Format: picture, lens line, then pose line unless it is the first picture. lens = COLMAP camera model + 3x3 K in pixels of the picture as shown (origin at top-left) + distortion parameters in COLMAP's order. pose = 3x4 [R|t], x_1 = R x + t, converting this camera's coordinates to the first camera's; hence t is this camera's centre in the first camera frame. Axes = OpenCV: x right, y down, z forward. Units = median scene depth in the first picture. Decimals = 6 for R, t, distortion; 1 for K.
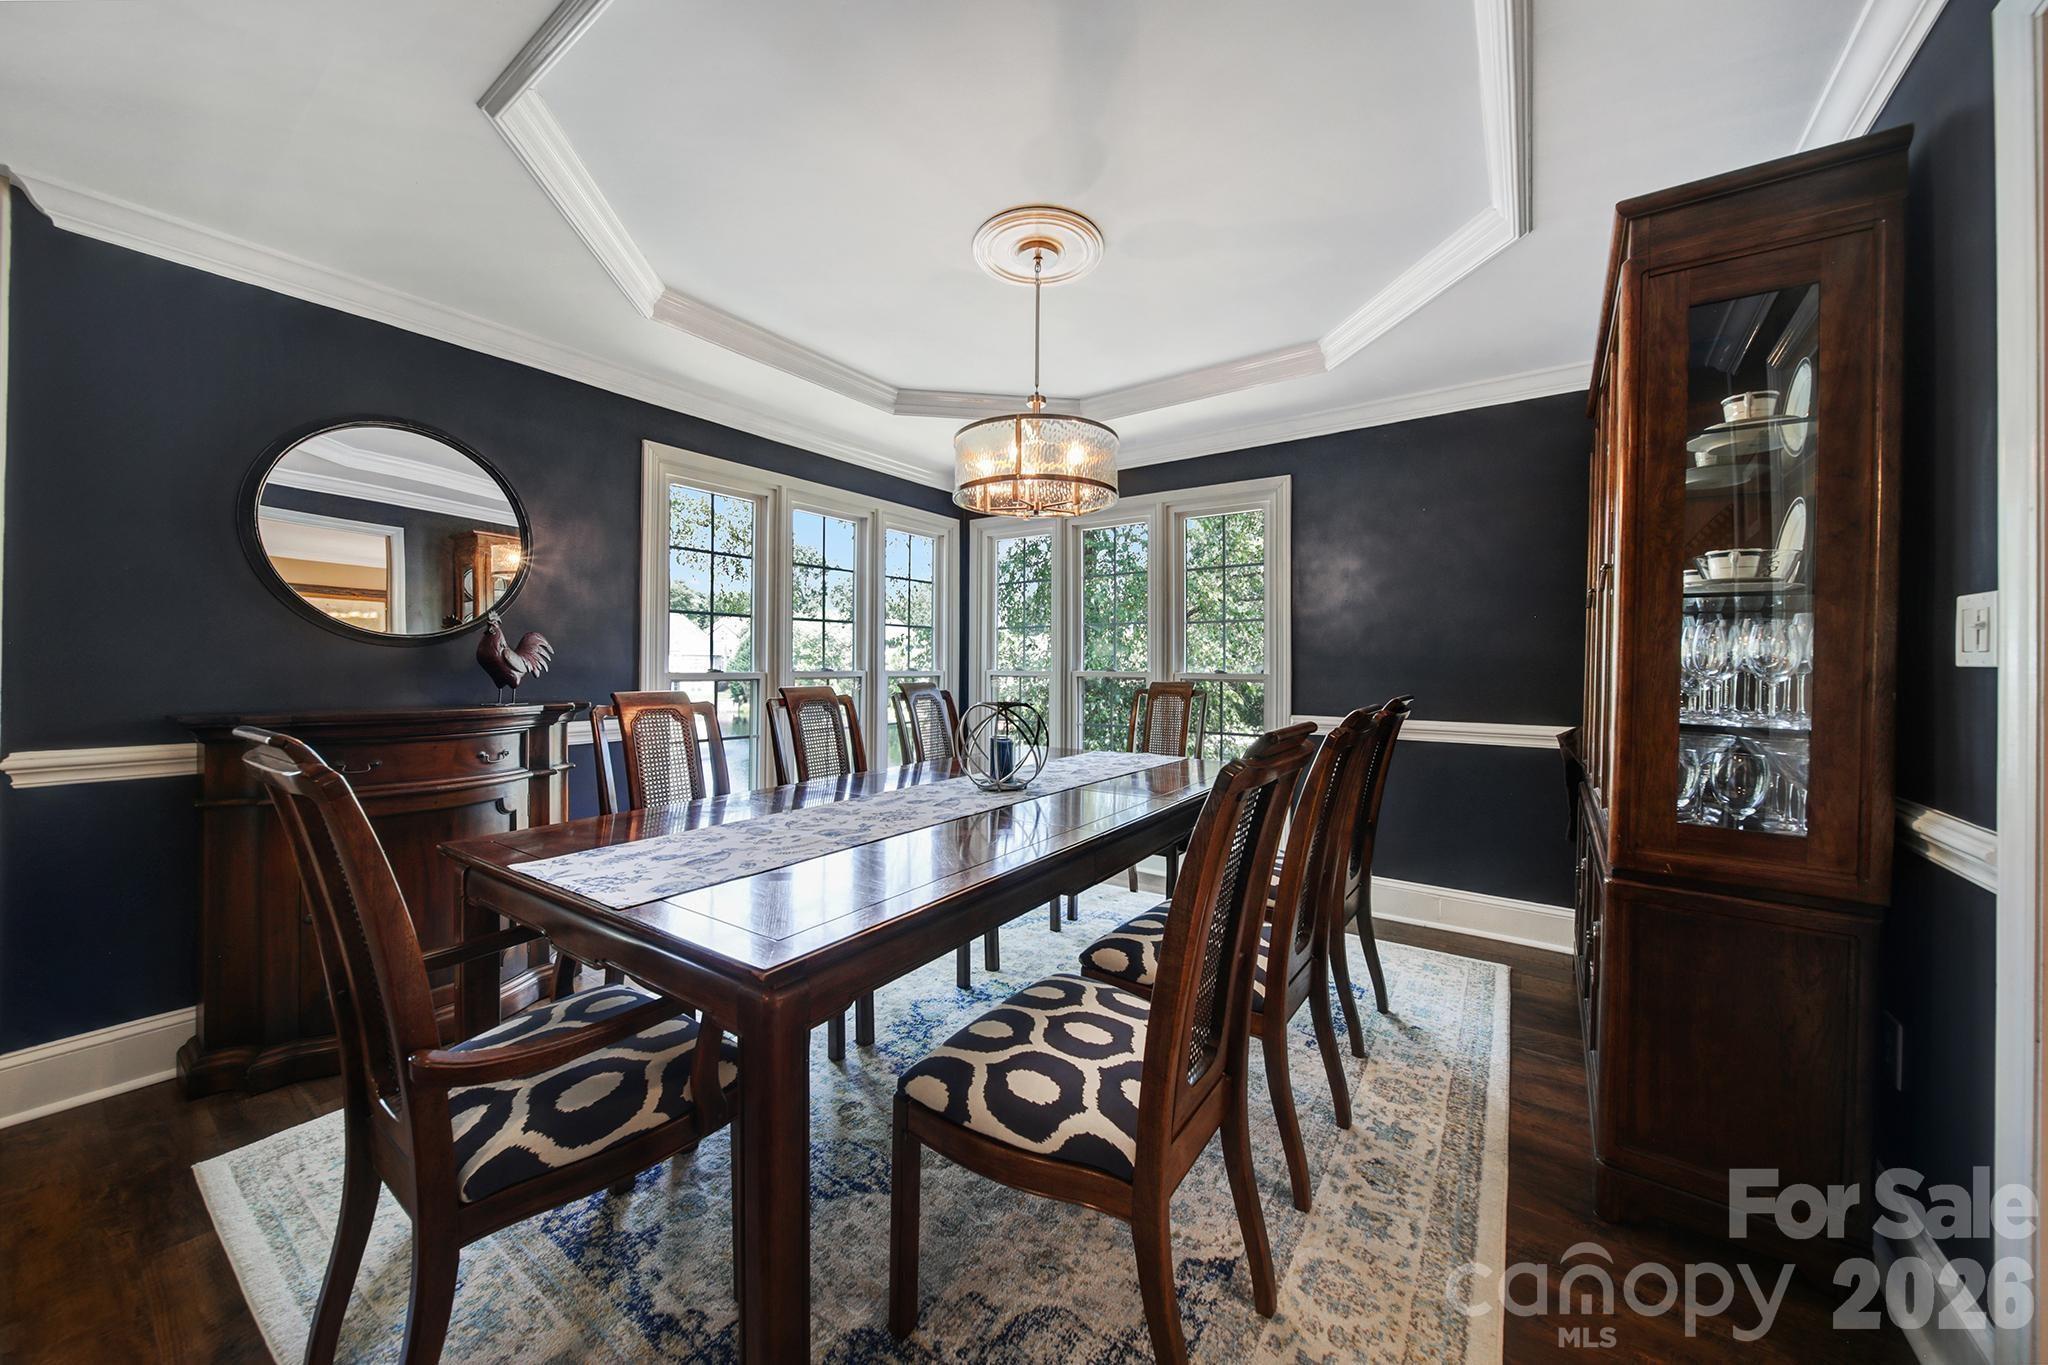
lens RADIAL K [[719.9, 0, 1021.2], [0, 719.9, 668.2], [0, 0, 1]] dist [-0.000981, -0.000205]
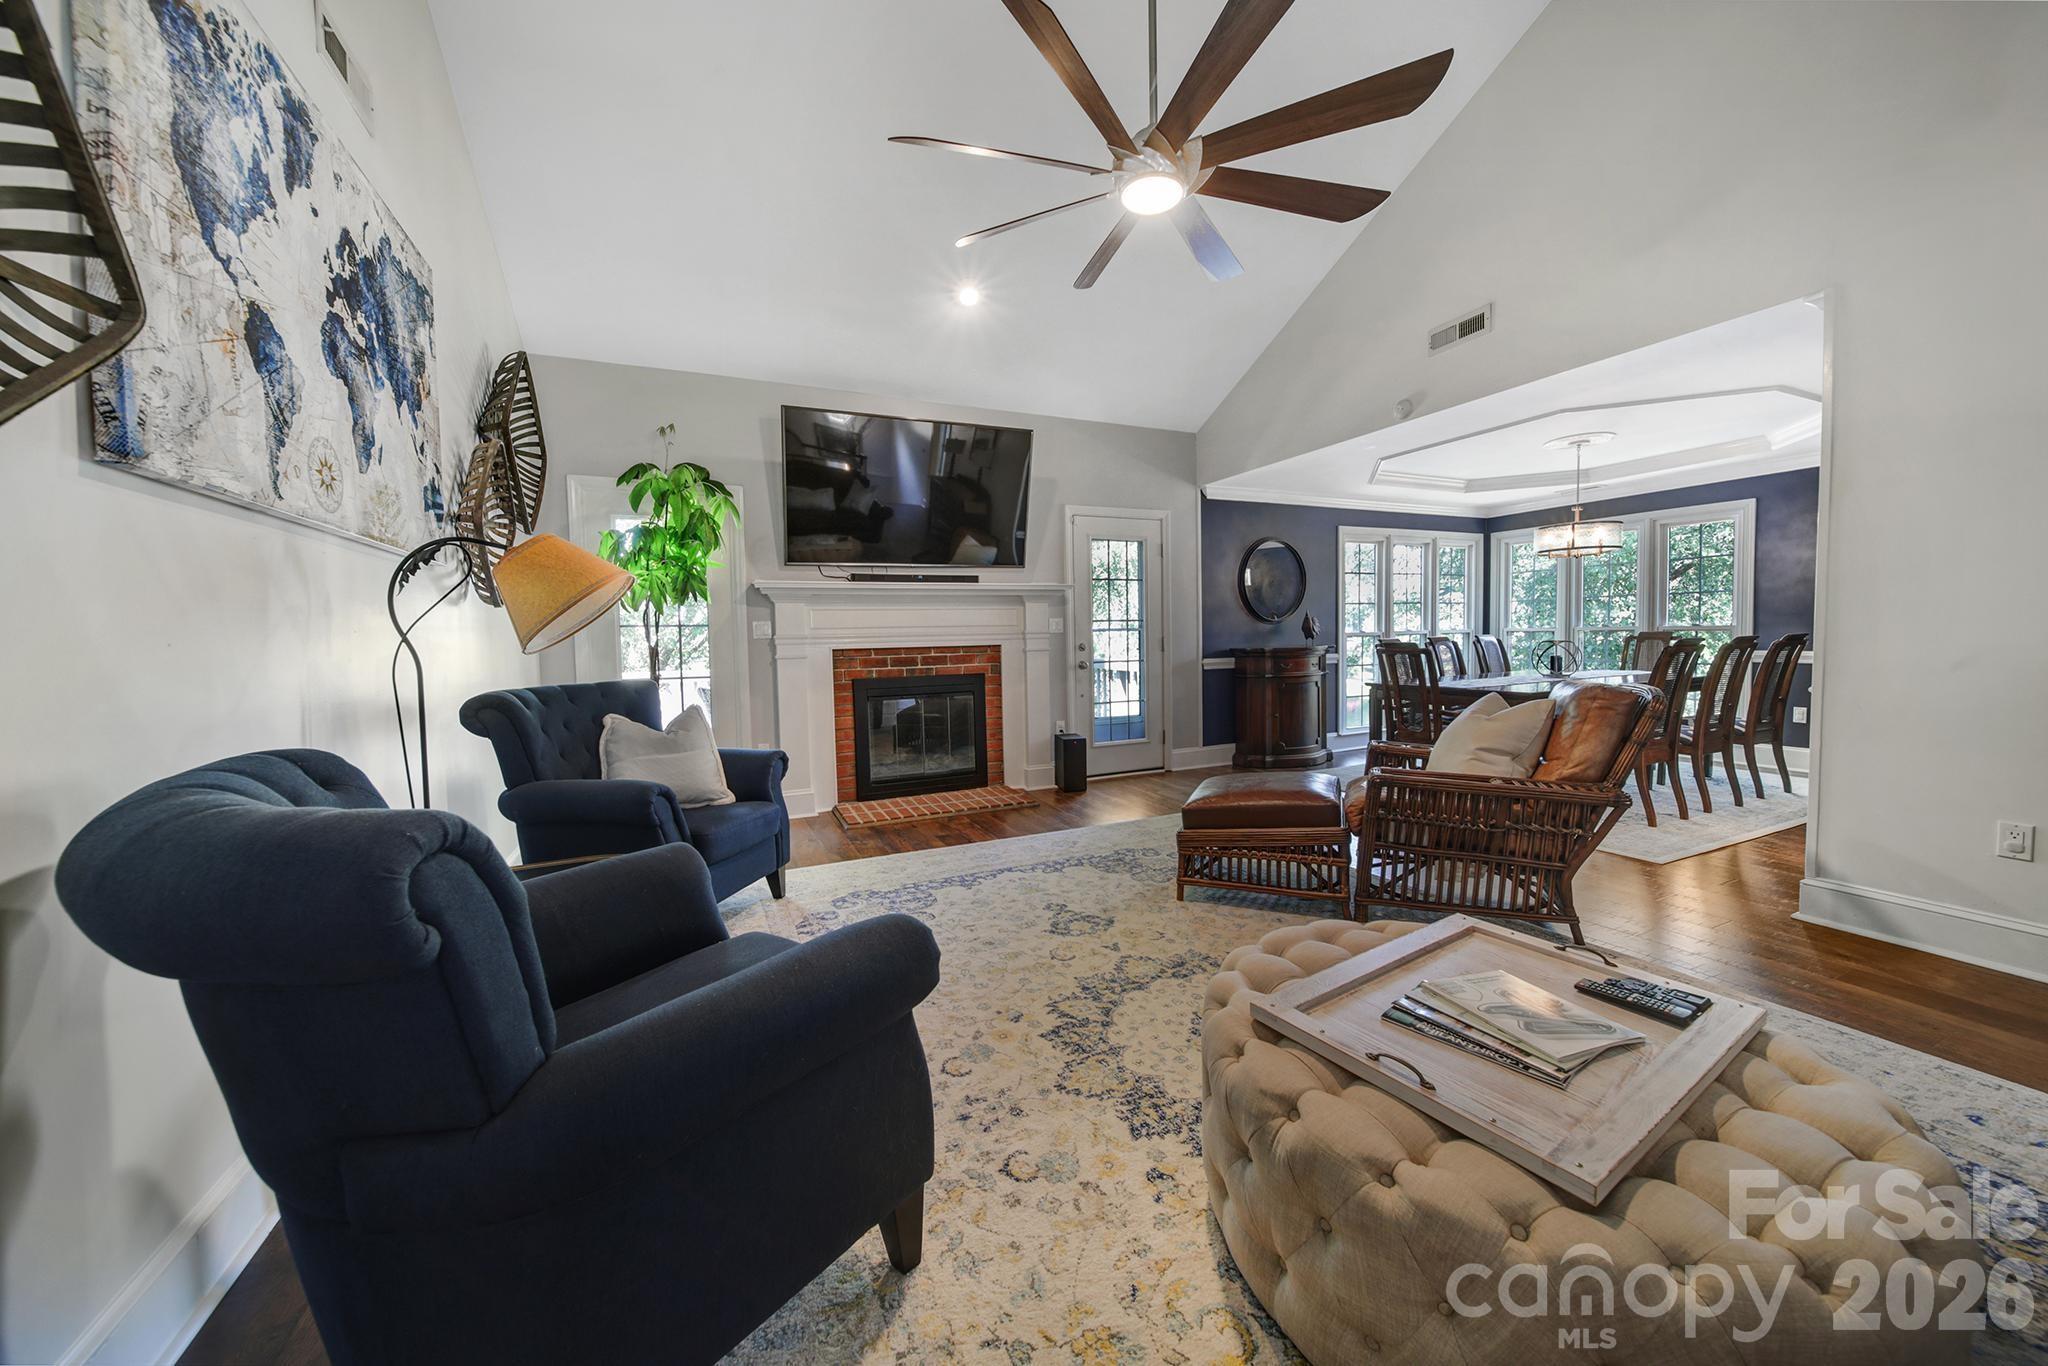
lens RADIAL K [[719.9, 0, 1021.2], [0, 719.9, 668.7], [0, 0, 1]] dist [-0.000981, -0.000205]
pose [[0.863539, 0.001268, -0.504280, -0.224203], [0.021205, 0.999021, 0.038824, 0.008555], [0.503836, -0.044219, 0.862667, -1.209201]]
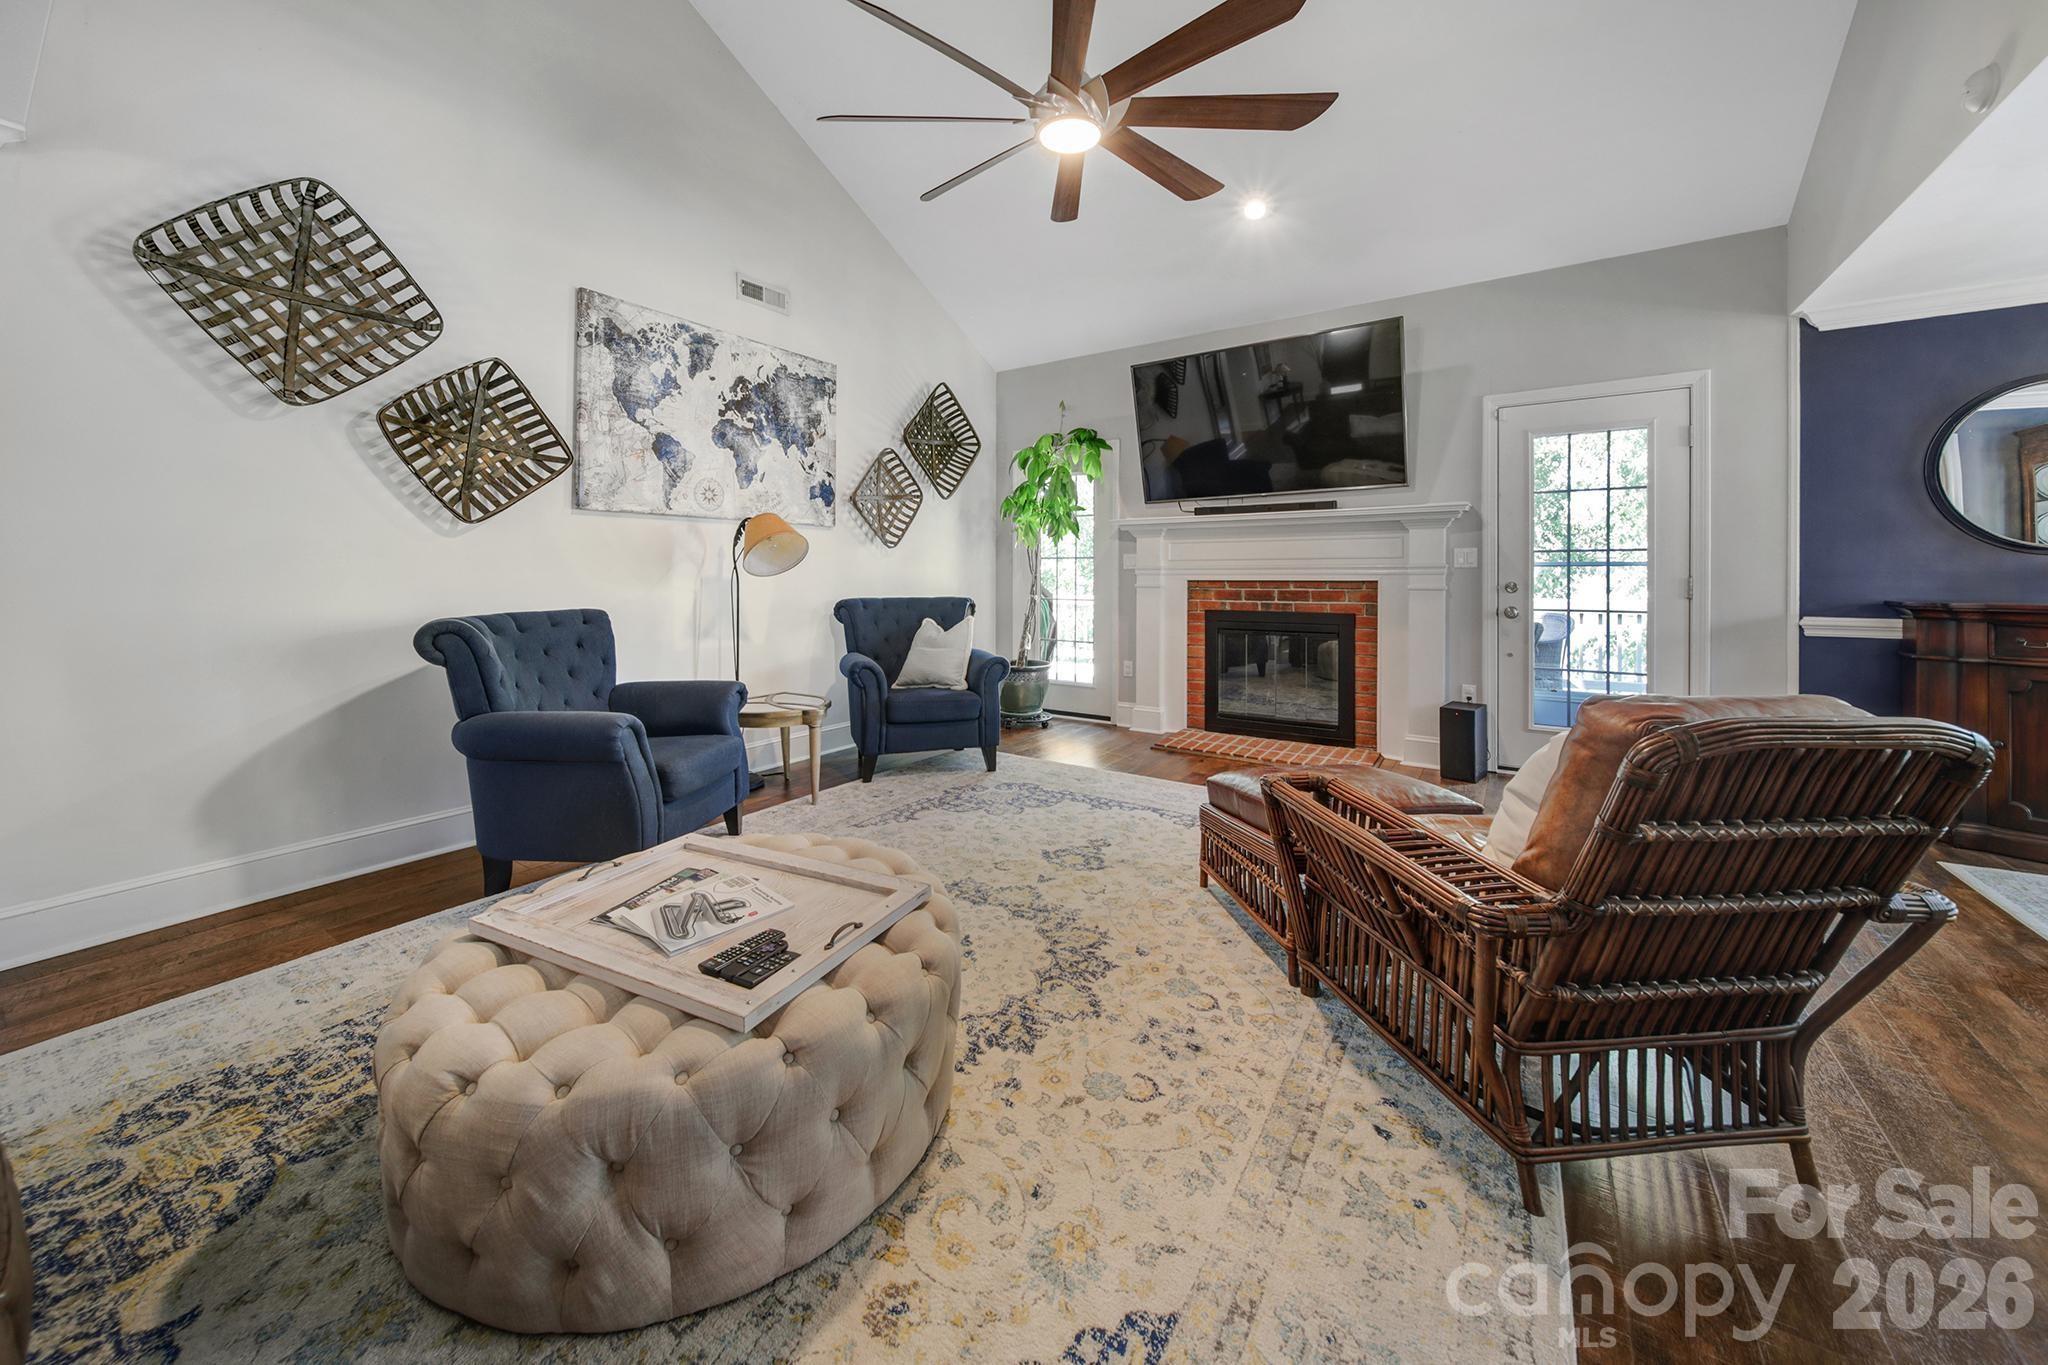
lens RADIAL K [[740.4, 0, 1006.1], [0, 740.4, 576.3], [0, 0, 1]] dist [-0.000220, -0.000055]
pose [[0.022105, 0.002228, -0.999753, 0.272482], [-0.002409, 0.999995, 0.002176, 0.006906], [0.999753, 0.002360, 0.022111, -0.573593]]
